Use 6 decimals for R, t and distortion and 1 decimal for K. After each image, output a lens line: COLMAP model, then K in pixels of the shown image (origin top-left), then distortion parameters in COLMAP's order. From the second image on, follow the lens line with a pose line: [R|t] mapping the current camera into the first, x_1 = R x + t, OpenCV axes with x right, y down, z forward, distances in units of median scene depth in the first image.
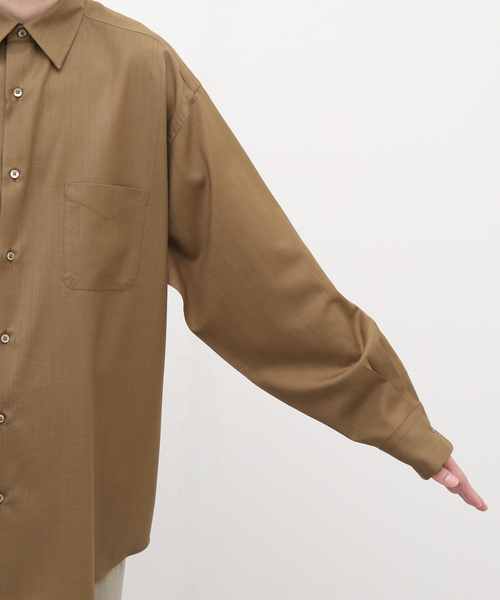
lens RADIAL K [[1336.3, 0, 248.5], [0, 1336.3, 298.1], [0, 0, 1]] dist [-0.018727, 0.000000]
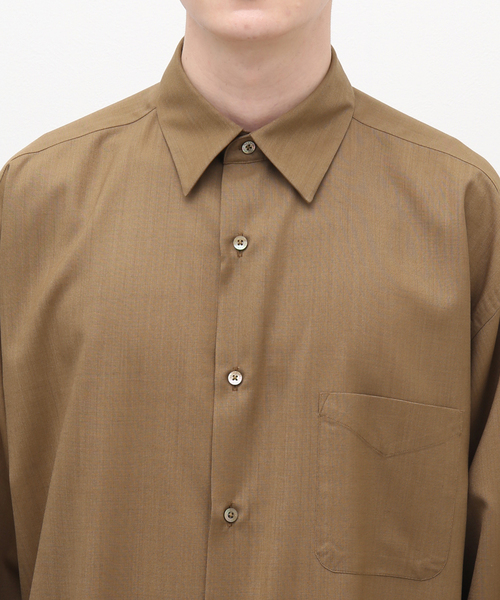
lens RADIAL K [[1336.3, 0, 249.2], [0, 1336.3, 302.8], [0, 0, 1]] dist [-0.018727, 0.000000]
pose [[0.971683, -0.023211, -0.235145, -0.027486], [-0.008123, 0.991293, -0.131420, -0.047494], [0.236148, 0.129609, 0.963035, 0.418210]]
